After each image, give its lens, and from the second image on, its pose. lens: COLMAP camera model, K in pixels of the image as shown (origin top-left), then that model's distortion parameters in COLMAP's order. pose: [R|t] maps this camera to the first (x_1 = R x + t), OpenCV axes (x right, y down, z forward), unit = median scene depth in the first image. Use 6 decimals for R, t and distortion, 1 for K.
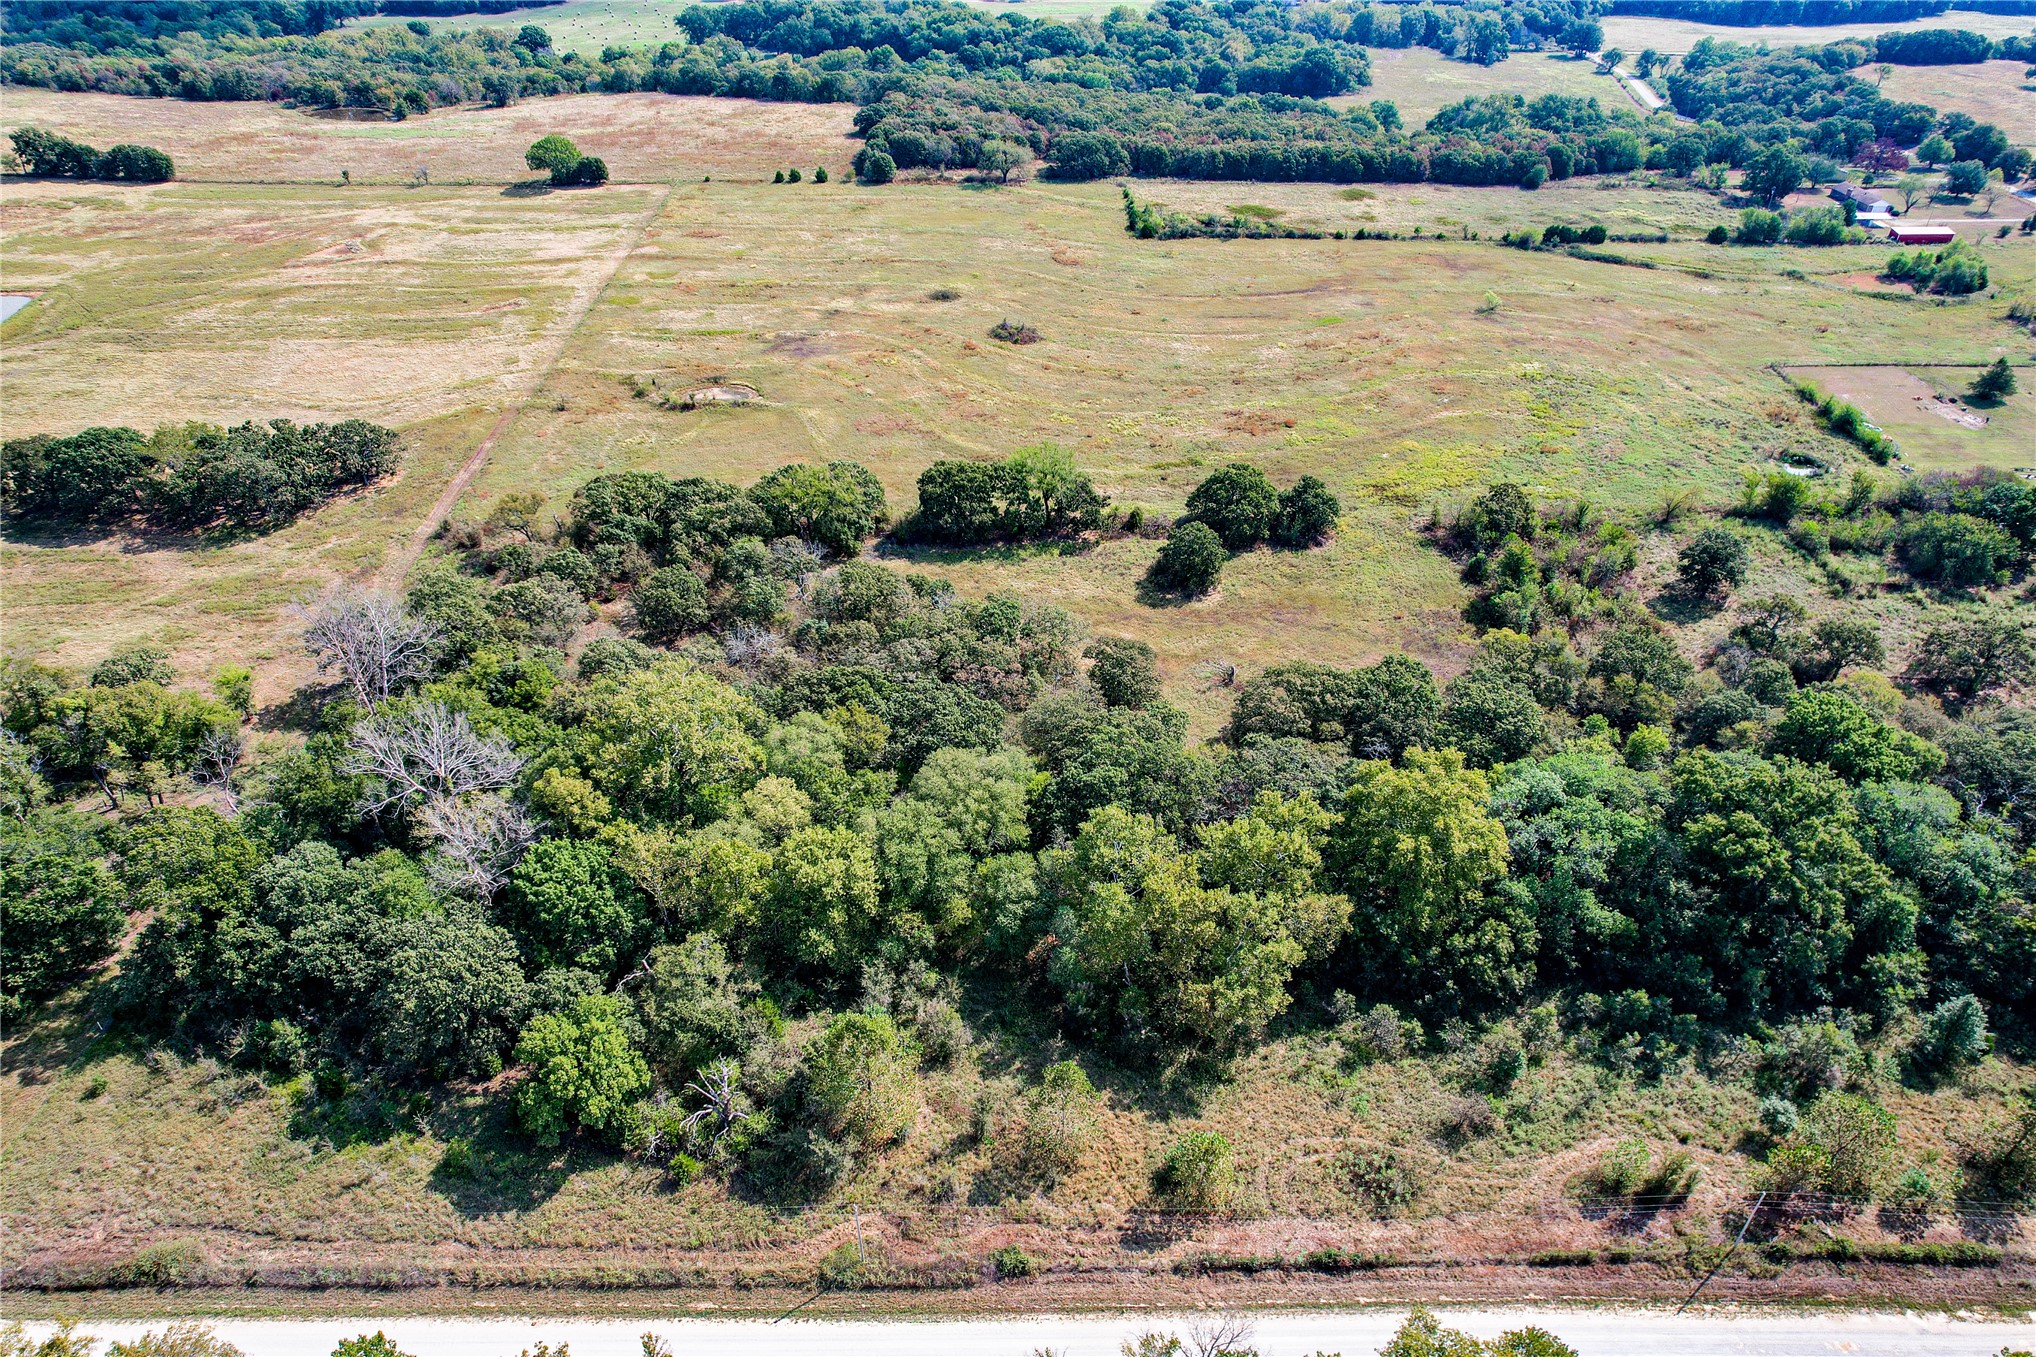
lens RADIAL K [[1306.7, 0, 1014.4], [0, 1306.7, 683.2], [0, 0, 1]] dist [-0.081365, 0.071540]
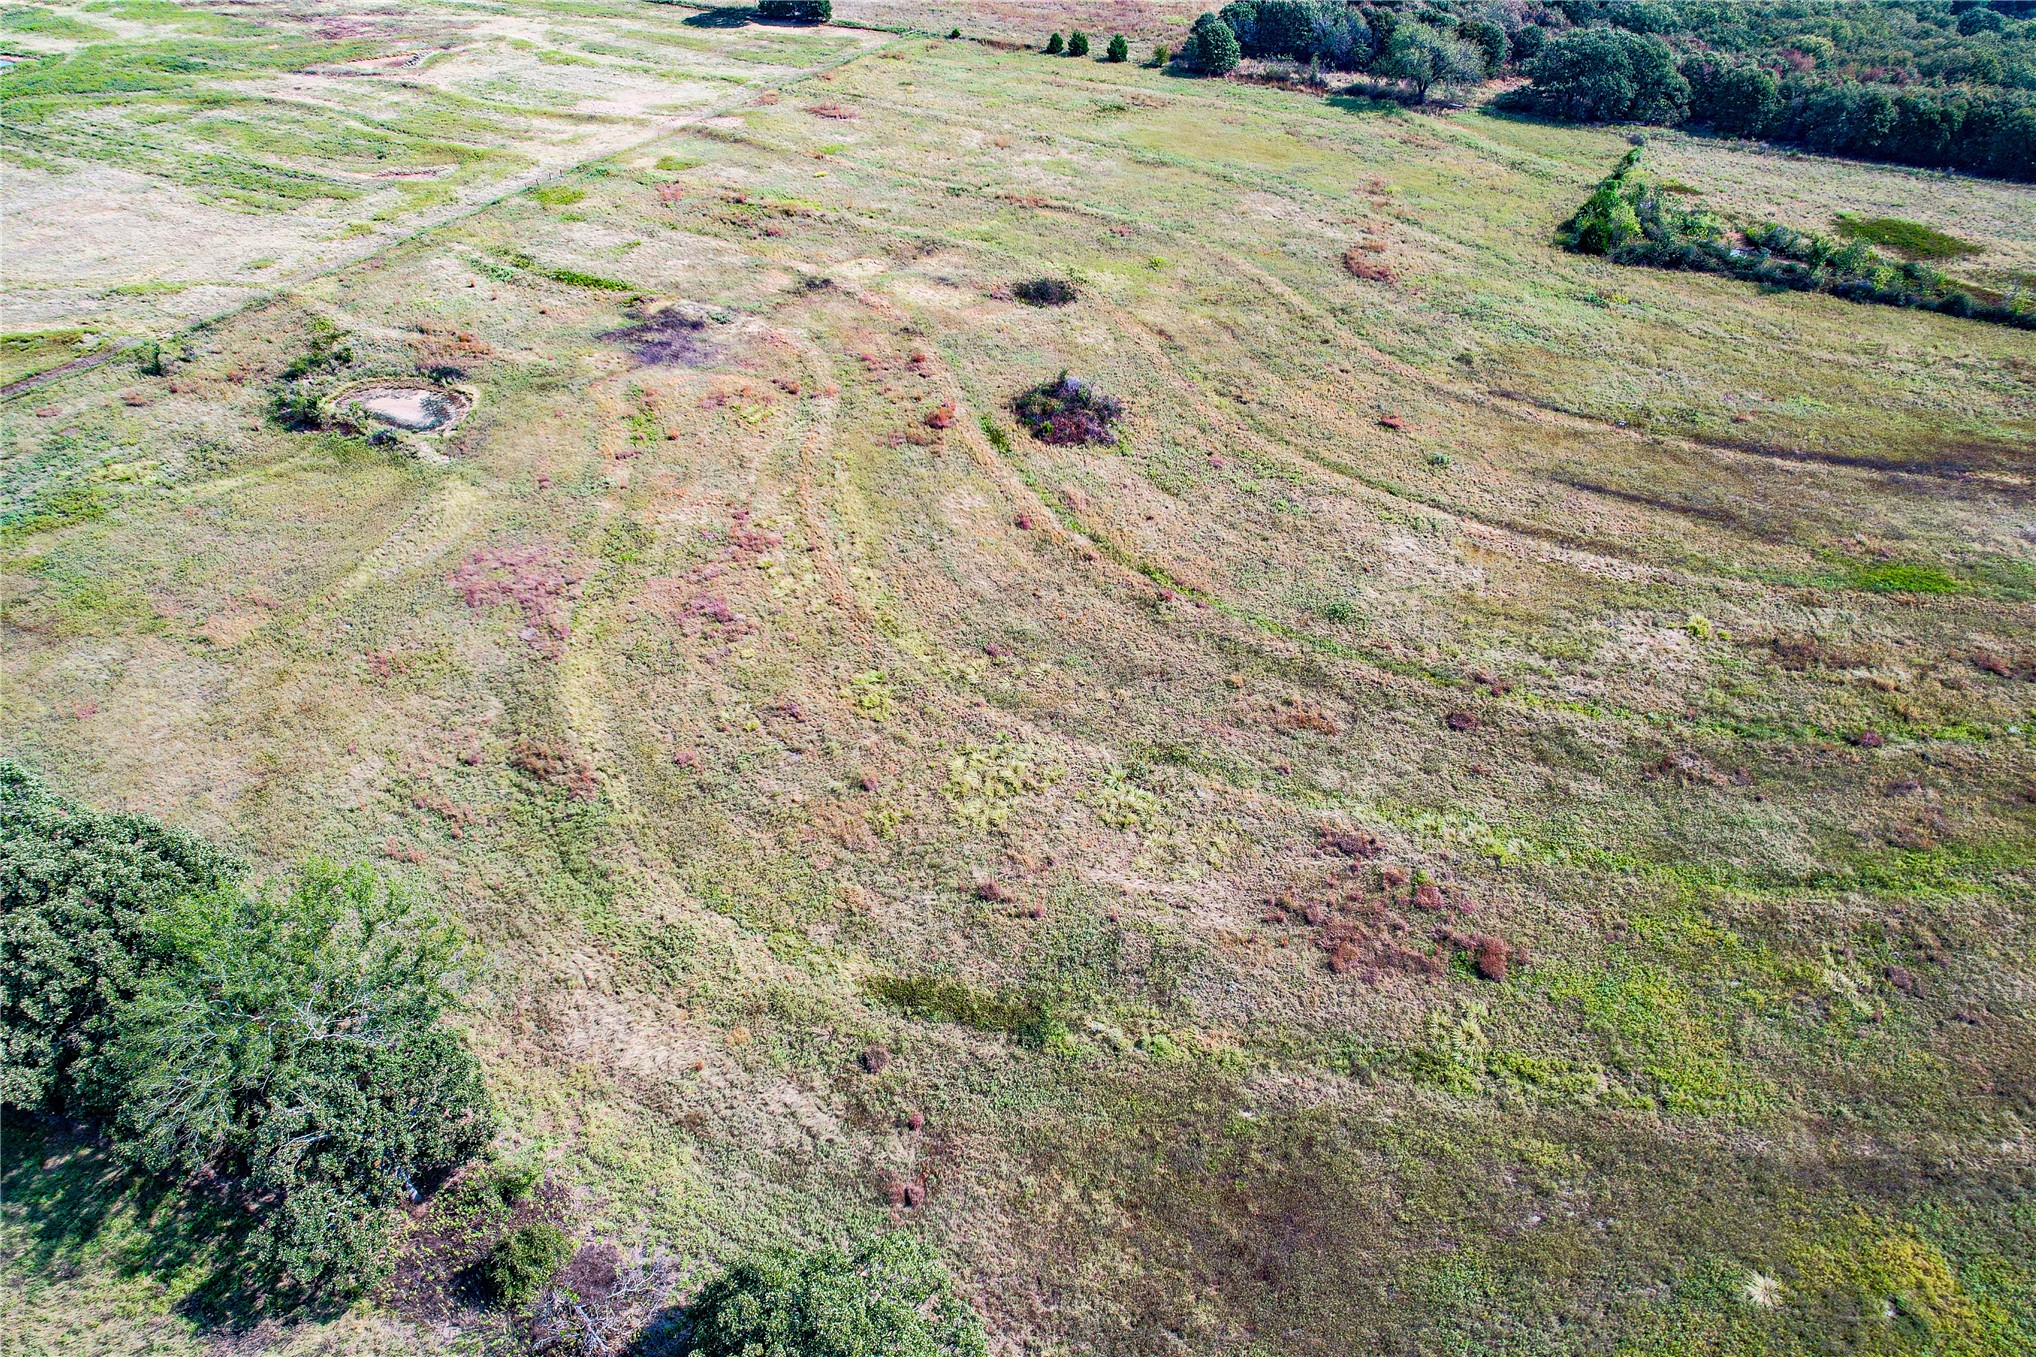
lens RADIAL K [[1306.7, 0, 1014.4], [0, 1306.7, 683.2], [0, 0, 1]] dist [-0.081365, 0.071540]
pose [[0.858432, 0.313399, -0.406048, 0.177428], [-0.292684, 0.949390, 0.113998, -0.211963], [0.421224, 0.020984, 0.906714, 0.560389]]
